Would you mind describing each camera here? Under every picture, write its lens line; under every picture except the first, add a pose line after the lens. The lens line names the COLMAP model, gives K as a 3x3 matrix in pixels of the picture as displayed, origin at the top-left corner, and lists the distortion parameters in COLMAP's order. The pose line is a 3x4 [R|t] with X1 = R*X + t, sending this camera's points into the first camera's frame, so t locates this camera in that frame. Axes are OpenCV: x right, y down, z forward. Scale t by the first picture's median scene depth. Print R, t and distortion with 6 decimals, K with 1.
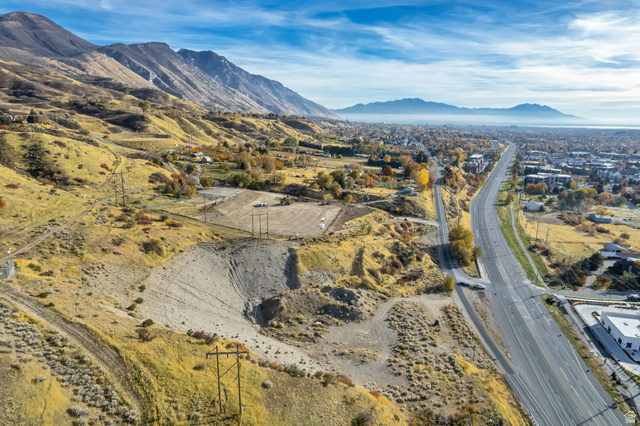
lens RADIAL K [[409.1, 0, 322.4], [0, 409.1, 212.3], [0, 0, 1]] dist [-0.074619, 0.065853]
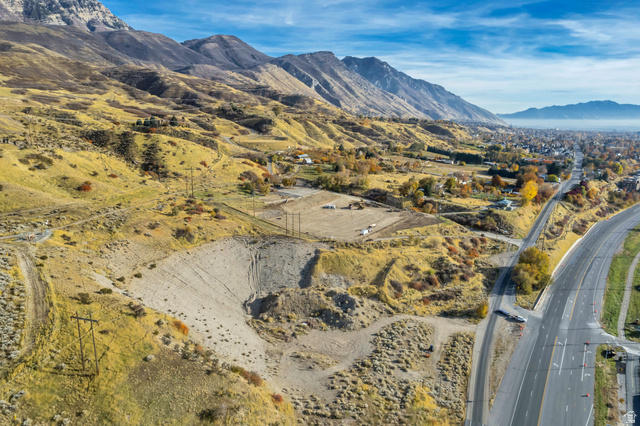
lens RADIAL K [[409.1, 0, 322.4], [0, 409.1, 212.3], [0, 0, 1]] dist [-0.074619, 0.065853]
pose [[0.927432, 0.079216, -0.365506, 0.194597], [-0.083162, 0.996524, 0.004963, -0.007096], [0.364628, 0.025793, 0.930796, 0.035452]]
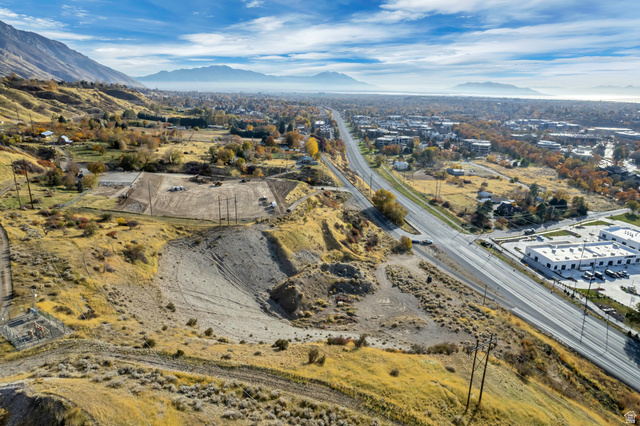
lens RADIAL K [[409.1, 0, 322.4], [0, 409.1, 212.3], [0, 0, 1]] dist [-0.074619, 0.065853]
pose [[0.901150, -0.123673, 0.415492, -0.219488], [0.092346, 0.991209, 0.094751, -0.019652], [-0.423558, -0.047016, 0.904648, 0.075961]]
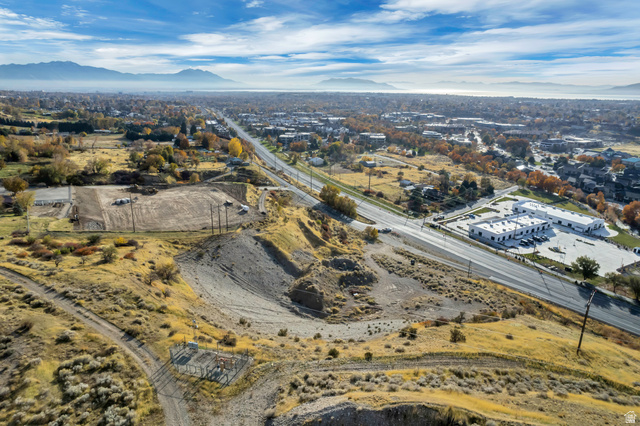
lens RADIAL K [[409.1, 0, 322.4], [0, 409.1, 212.3], [0, 0, 1]] dist [-0.074619, 0.065853]
pose [[0.724454, -0.206306, 0.657726, -0.358501], [0.153244, 0.978487, 0.138126, -0.042206], [-0.672073, 0.000727, 0.740484, 0.156041]]
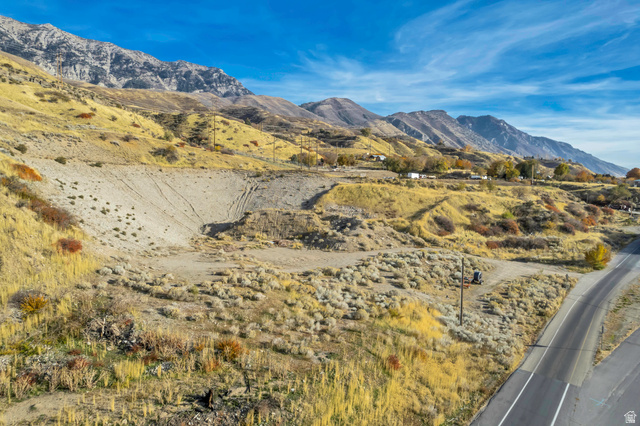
lens RADIAL K [[409.1, 0, 322.4], [0, 409.1, 212.3], [0, 0, 1]] dist [-0.074619, 0.065853]
pose [[0.792353, 0.037895, -0.608885, 0.226088], [-0.136561, 0.983759, -0.116483, 0.148089], [0.594583, 0.175446, 0.784659, 0.277950]]
